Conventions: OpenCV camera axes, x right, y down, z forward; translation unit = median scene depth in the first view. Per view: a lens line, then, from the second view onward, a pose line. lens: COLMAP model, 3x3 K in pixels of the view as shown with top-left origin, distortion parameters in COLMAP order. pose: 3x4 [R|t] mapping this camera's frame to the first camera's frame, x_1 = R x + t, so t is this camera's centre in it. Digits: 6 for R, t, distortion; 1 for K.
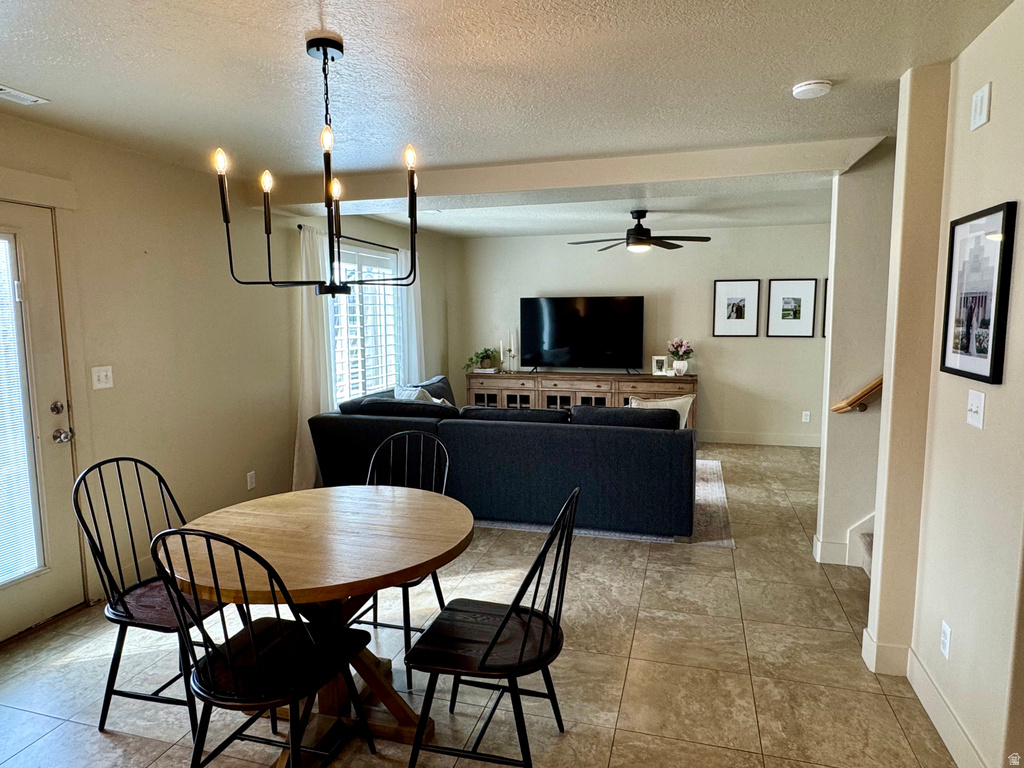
lens RADIAL K [[634.2, 0, 512.0], [0, 634.2, 384.0], [0, 0, 1]] dist [0.000996, -0.000892]
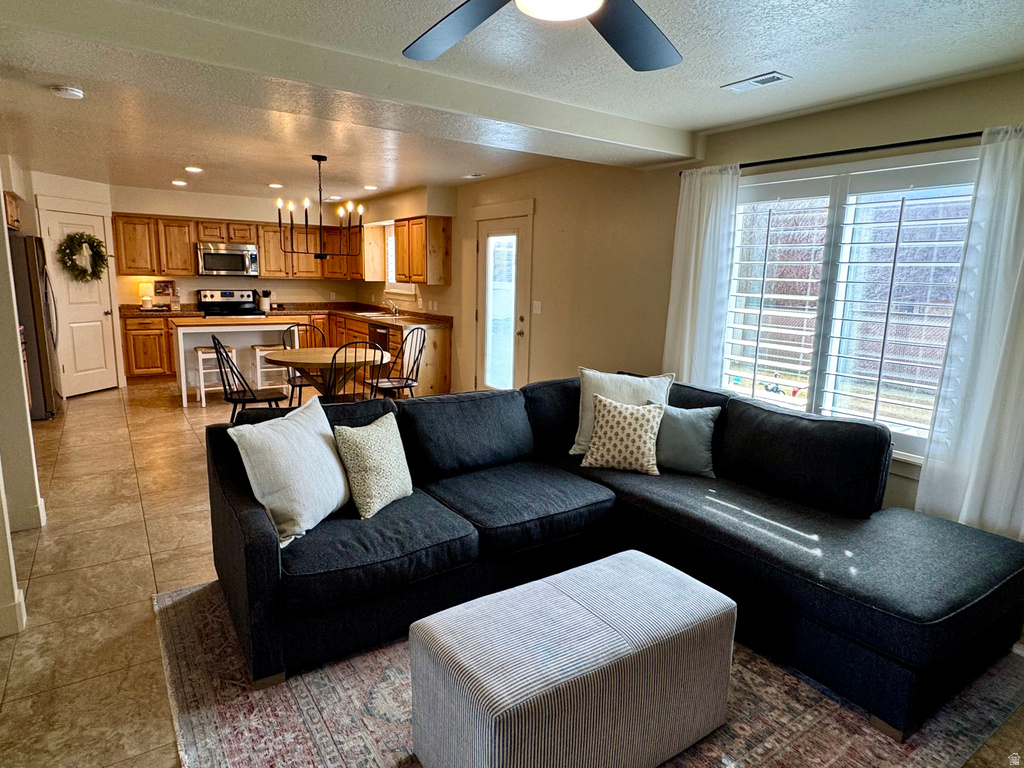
lens RADIAL K [[605.0, 0, 512.0], [0, 605.0, 384.0], [0, 0, 1]] dist [-0.005582, -0.003670]
pose [[-0.643015, 0.126431, -0.755345, 0.722131], [-0.099967, 0.963985, 0.246454, -0.218516], [0.759301, 0.233983, -0.607218, 2.092115]]
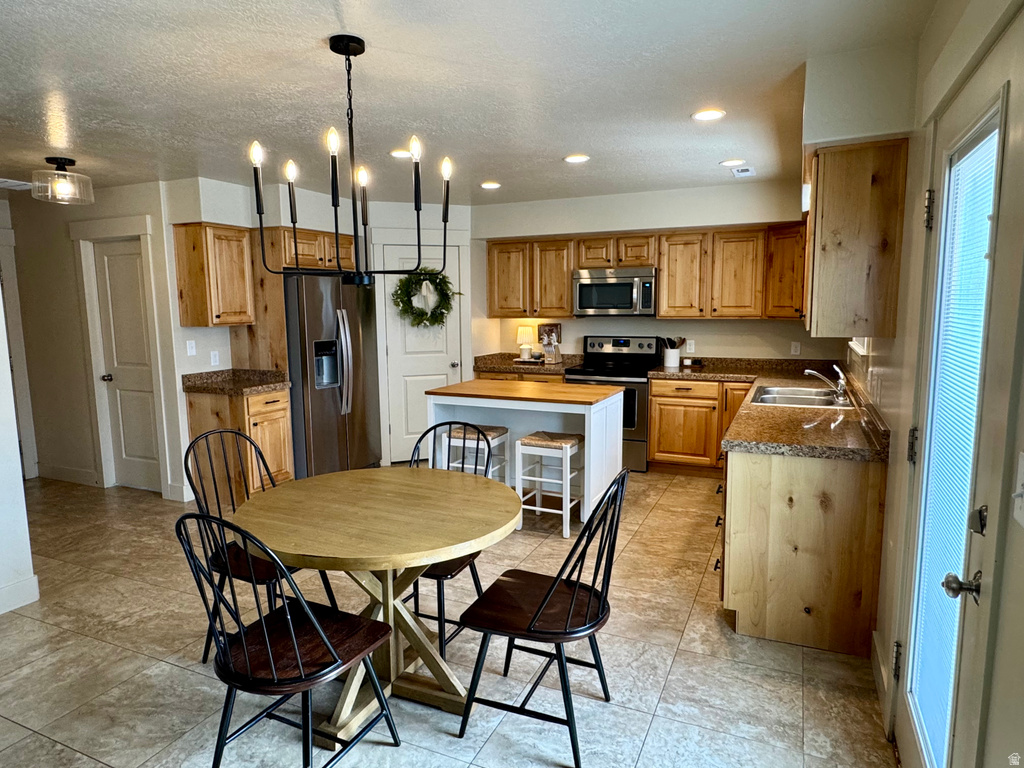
lens RADIAL K [[640.8, 0, 490.7], [0, 640.8, 398.9], [0, 0, 1]] dist [-0.004718, -0.000492]
pose [[-0.986426, -0.006848, 0.164061, -0.457585], [0.034835, 0.967661, 0.249839, -0.148750], [-0.160467, 0.252162, -0.954287, 1.371751]]
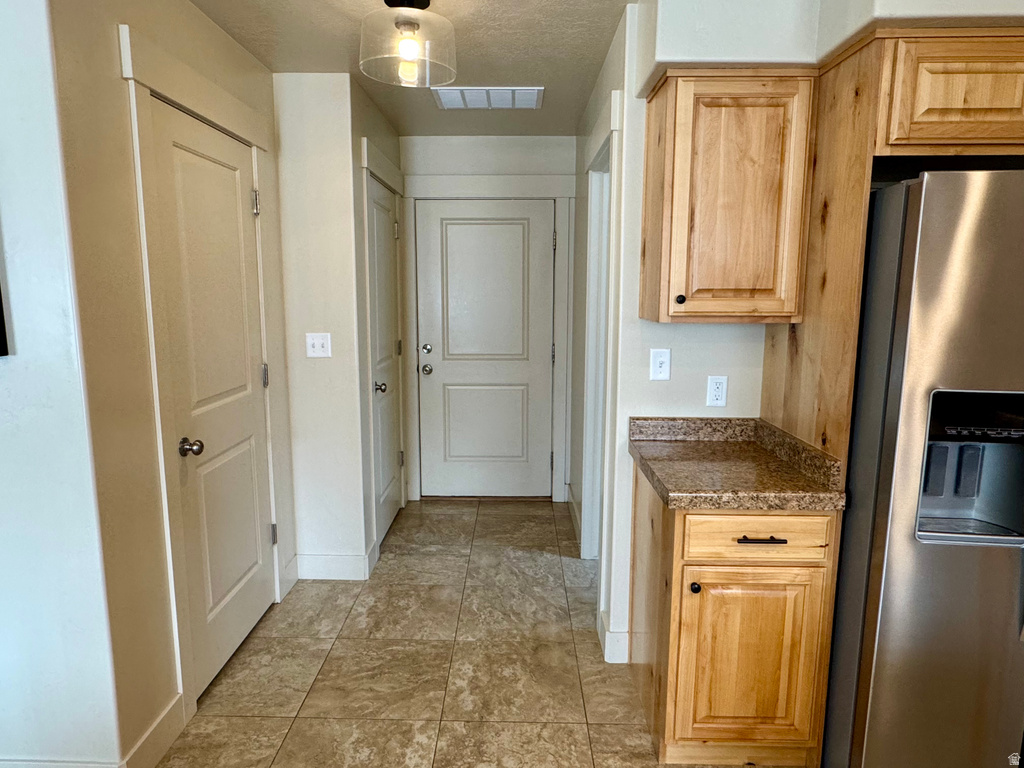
lens RADIAL K [[634.2, 0, 512.0], [0, 634.2, 384.0], [0, 0, 1]] dist [0.000996, -0.000892]
pose [[-0.272303, -0.139659, 0.952022, -0.237888], [0.098283, 0.980199, 0.171904, -0.064430], [-0.957179, 0.140378, -0.253185, 0.658634]]
